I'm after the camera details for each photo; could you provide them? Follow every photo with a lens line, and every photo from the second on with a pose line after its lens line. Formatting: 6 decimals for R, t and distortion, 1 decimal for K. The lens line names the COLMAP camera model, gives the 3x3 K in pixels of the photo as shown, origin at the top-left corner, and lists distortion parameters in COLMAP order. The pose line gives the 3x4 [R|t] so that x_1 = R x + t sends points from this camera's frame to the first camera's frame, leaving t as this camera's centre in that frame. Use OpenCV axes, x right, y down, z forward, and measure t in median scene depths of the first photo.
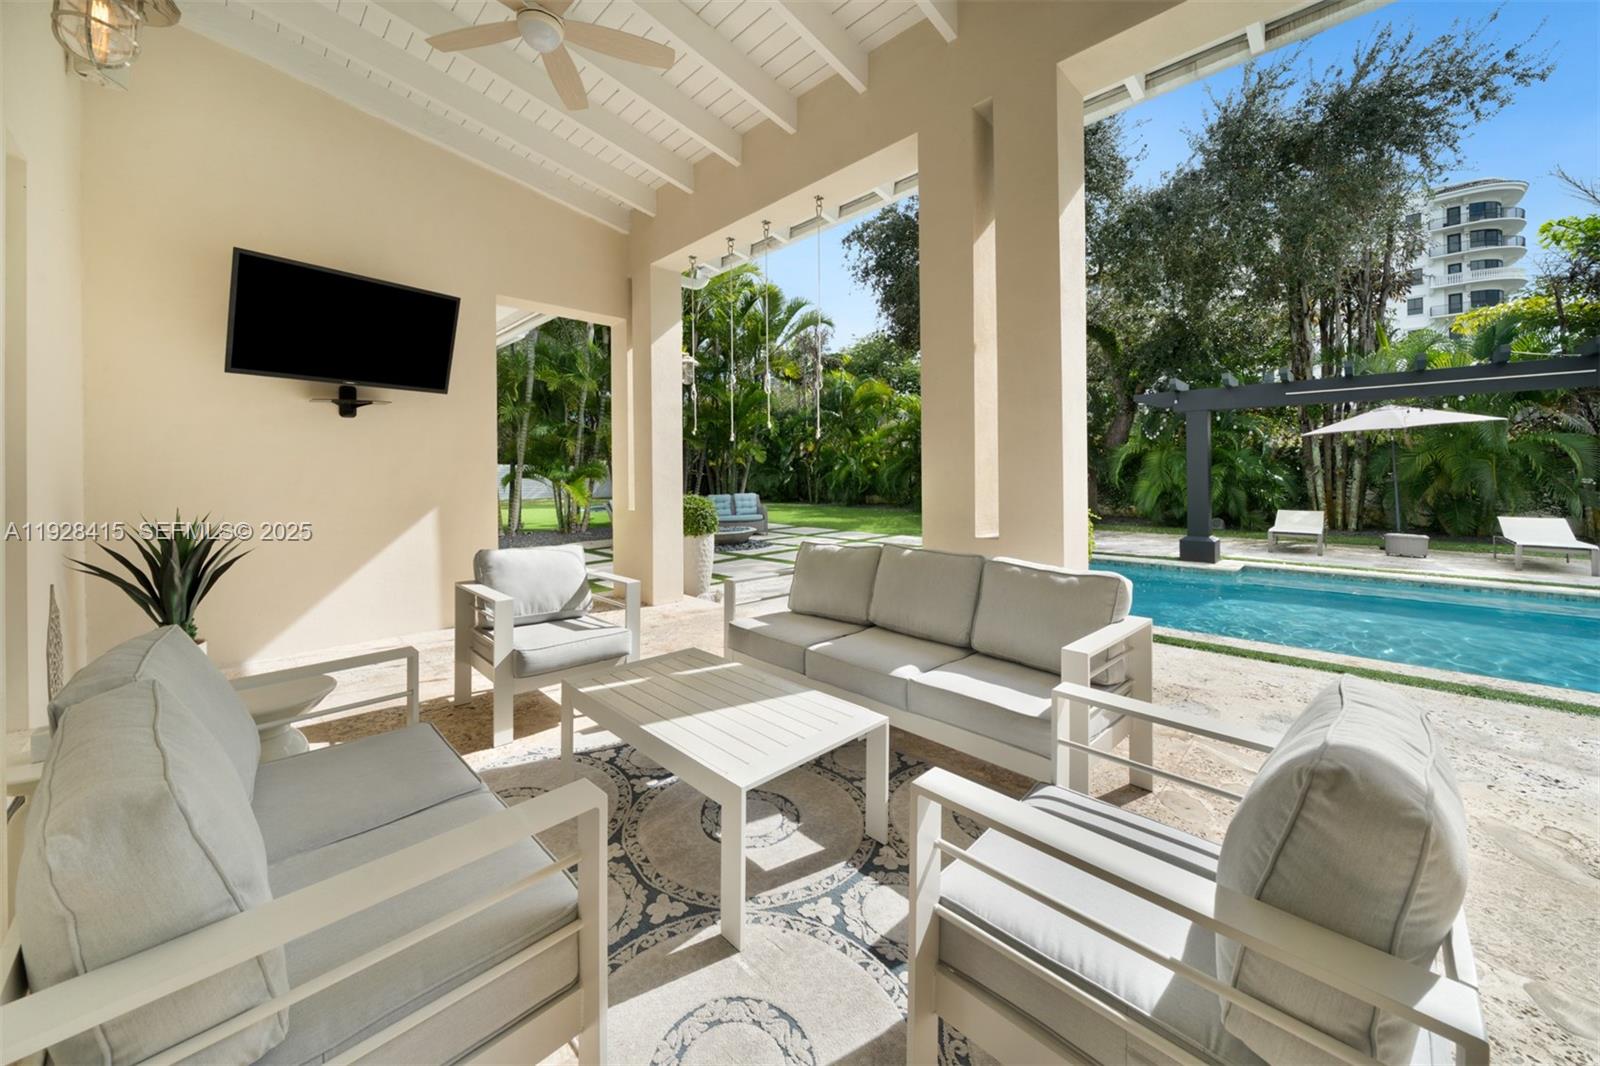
lens RADIAL K [[588.4, 0, 775.9], [0, 588.4, 471.5], [0, 0, 1]] dist [-0.009256, 0.000532]
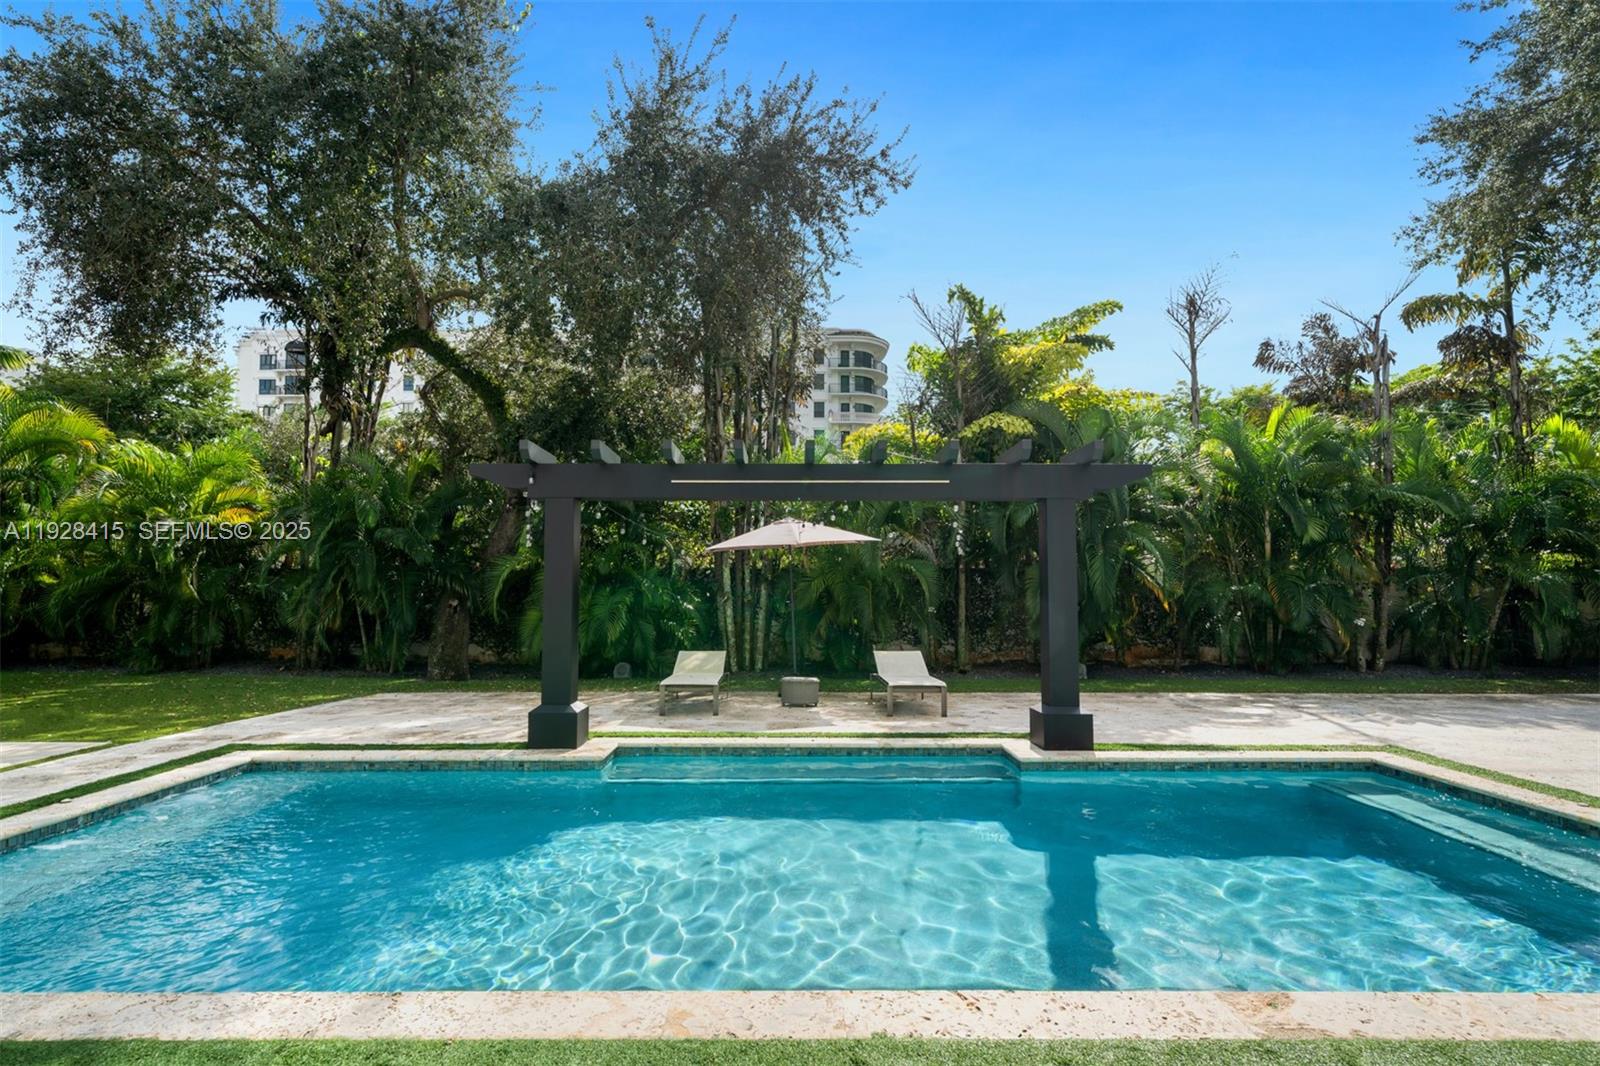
lens RADIAL K [[829.9, 0, 800.0], [0, 829.9, 533.0], [0, 0, 1]] dist [0.004449, 0.000475]
pose [[0.690180, 0.063117, 0.720880, 0.177176], [-0.008343, 0.996817, -0.079289, -0.000114], [-0.723590, 0.048709, 0.688509, 0.146801]]
